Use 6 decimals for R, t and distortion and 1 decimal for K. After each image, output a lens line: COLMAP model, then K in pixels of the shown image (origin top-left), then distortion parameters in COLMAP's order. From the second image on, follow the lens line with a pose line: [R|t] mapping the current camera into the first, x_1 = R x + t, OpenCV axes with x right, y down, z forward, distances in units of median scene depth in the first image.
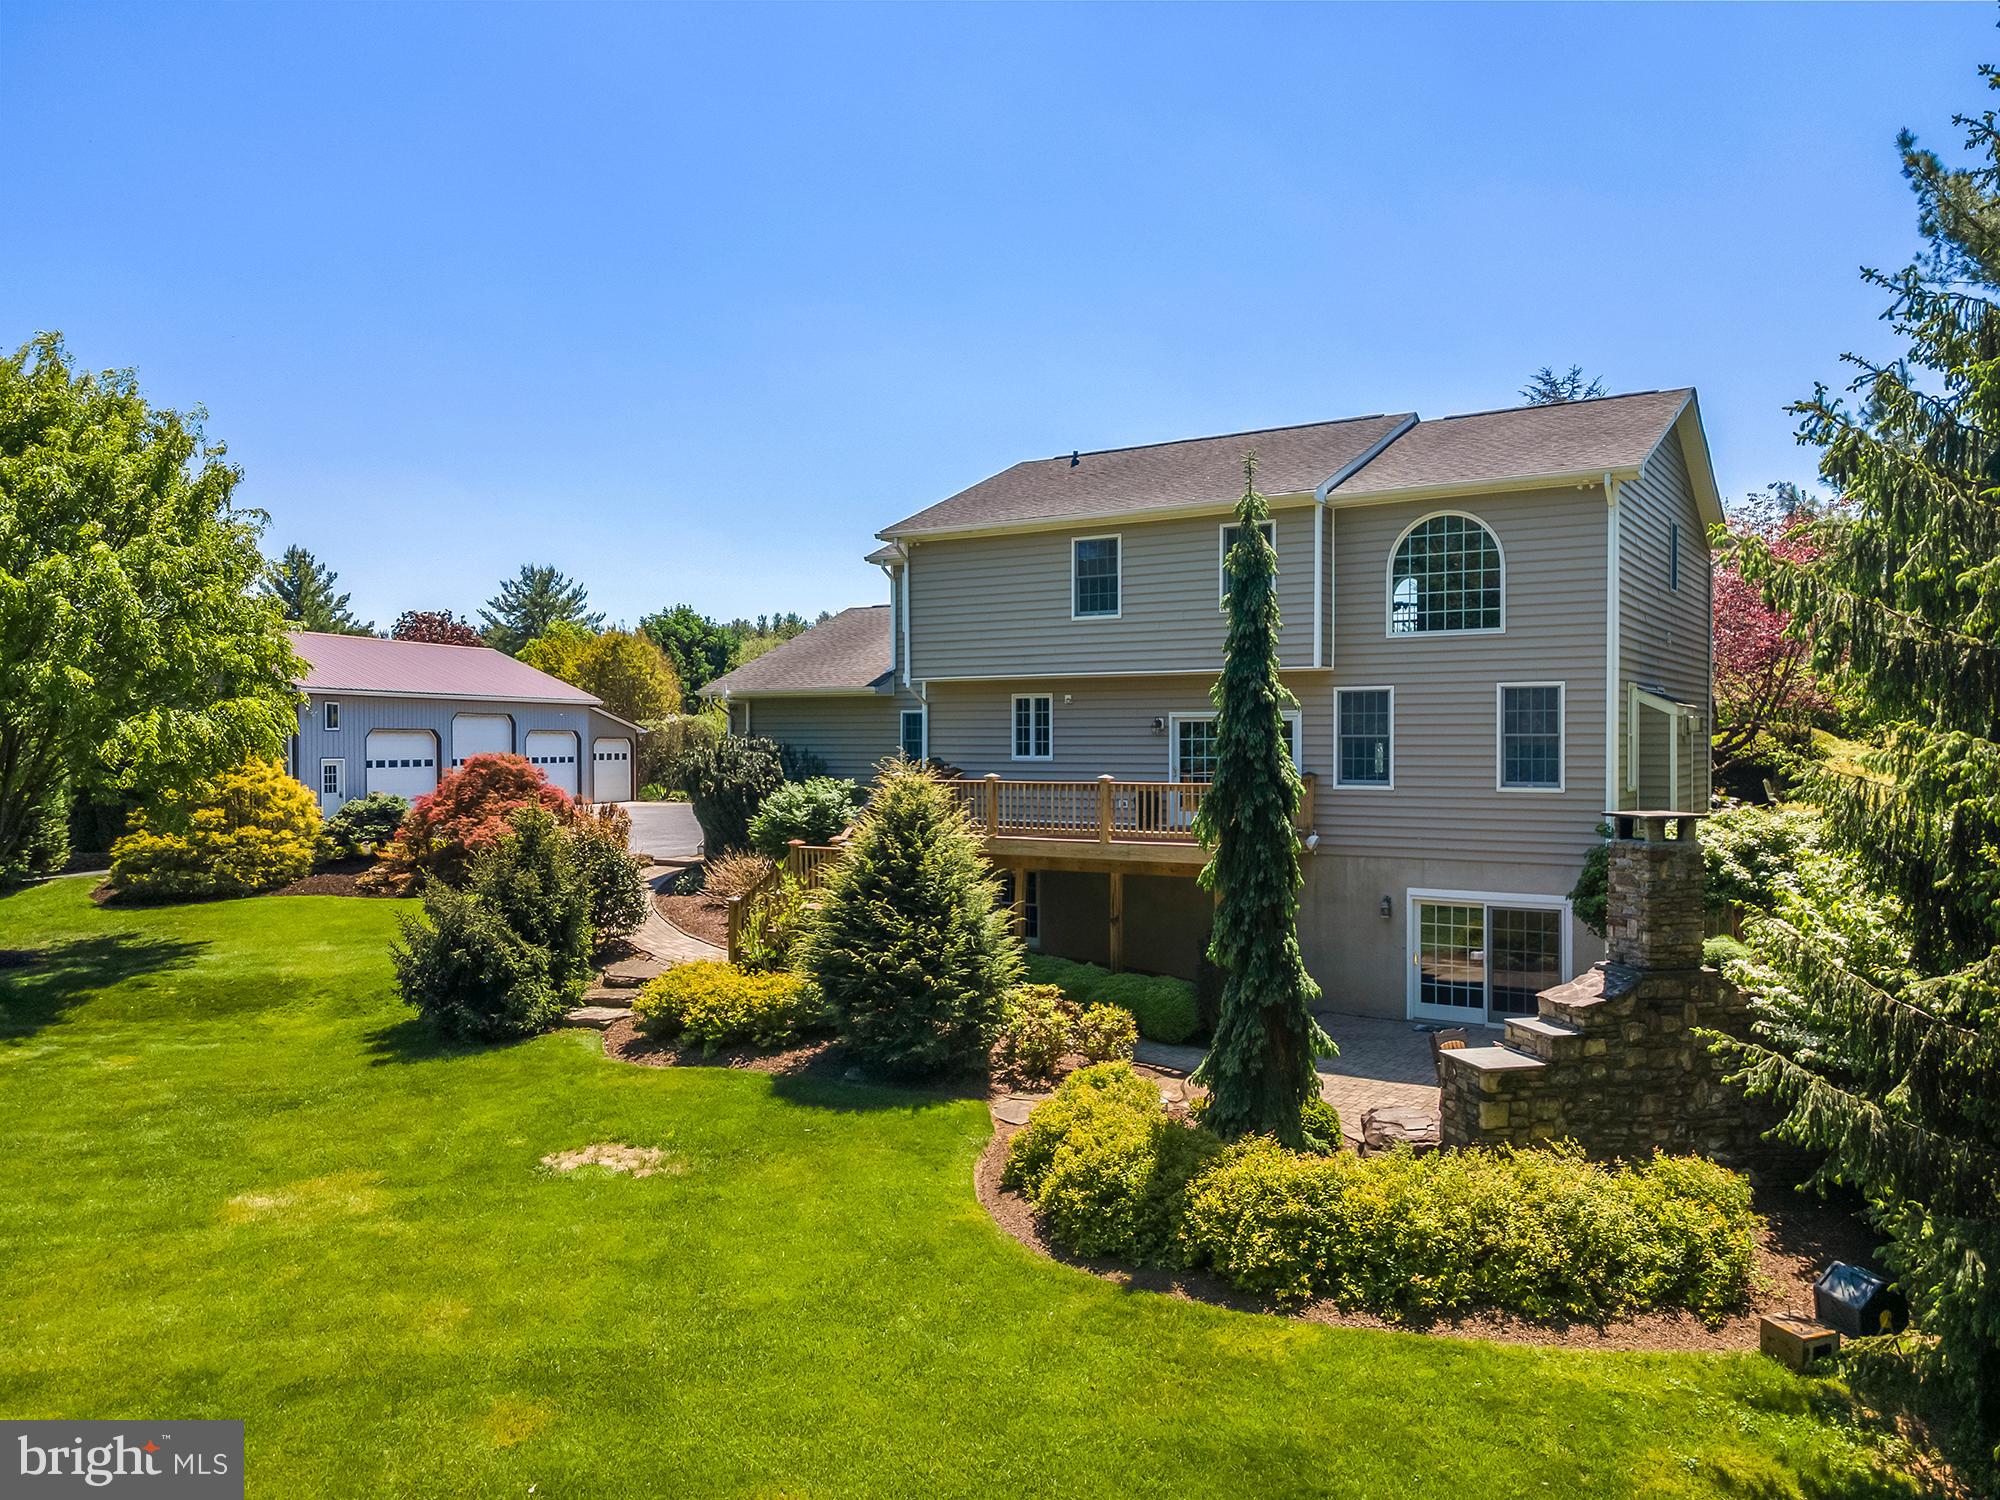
lens RADIAL K [[1427.9, 0, 968.8], [0, 1427.9, 744.3], [0, 0, 1]] dist [0.005036, 0.003921]
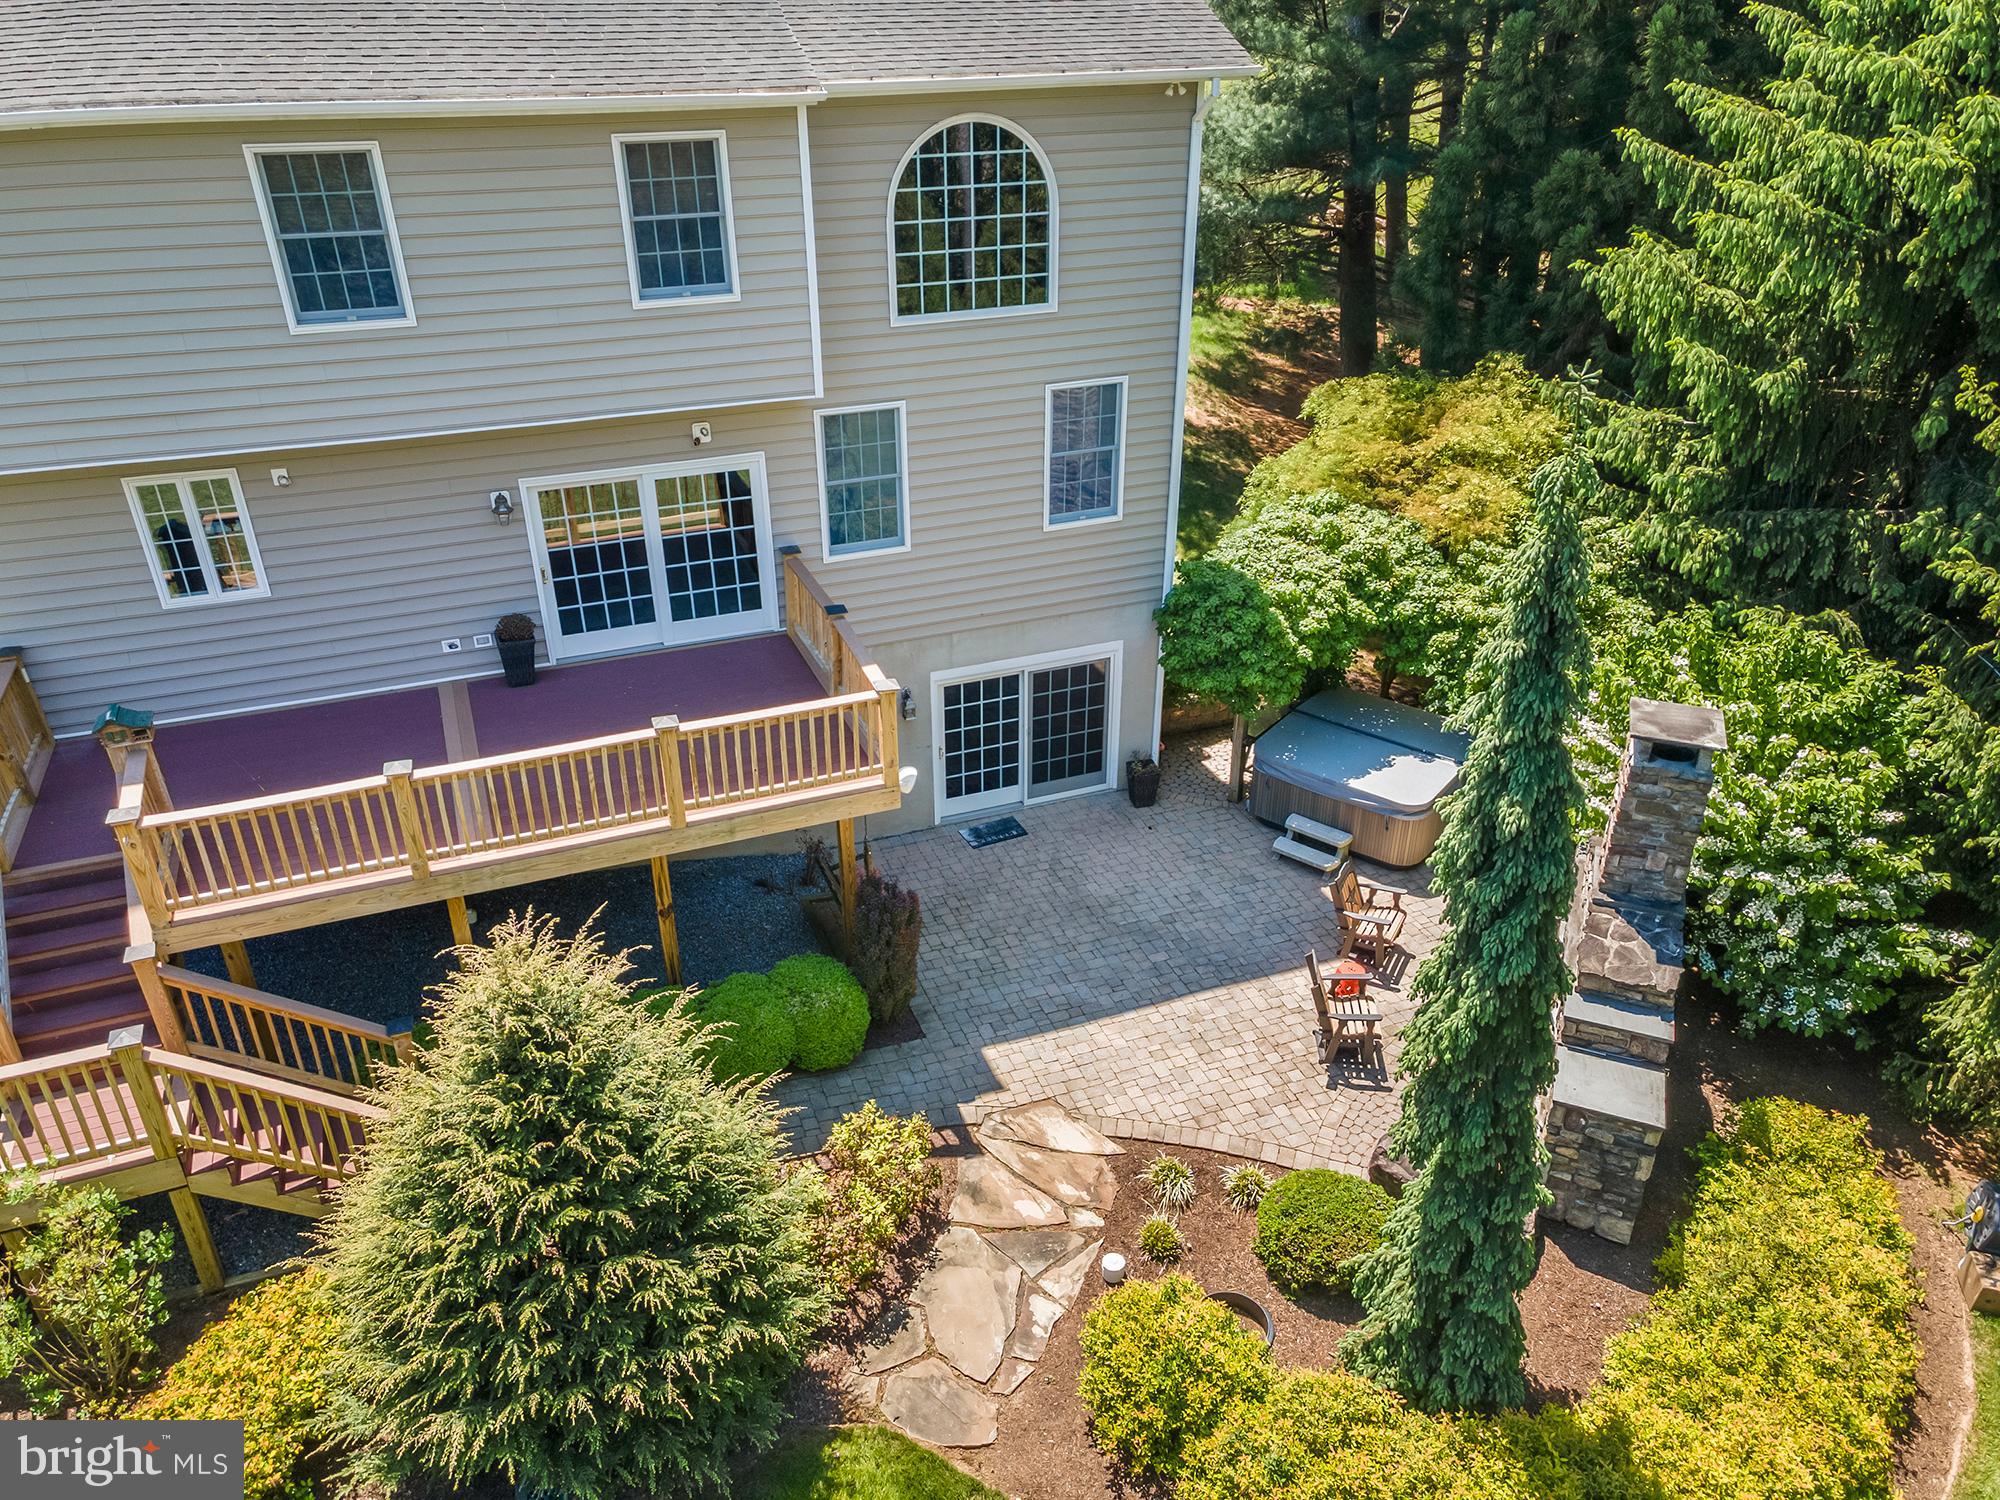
lens RADIAL K [[1444.8, 0, 997.2], [0, 1444.8, 744.8], [0, 0, 1]] dist [0.042402, 0.009095]
pose [[0.573306, -0.393713, 0.718547, -0.227043], [0.008392, 0.879757, 0.475350, -0.225975], [-0.819298, -0.266491, 0.507674, 0.606945]]
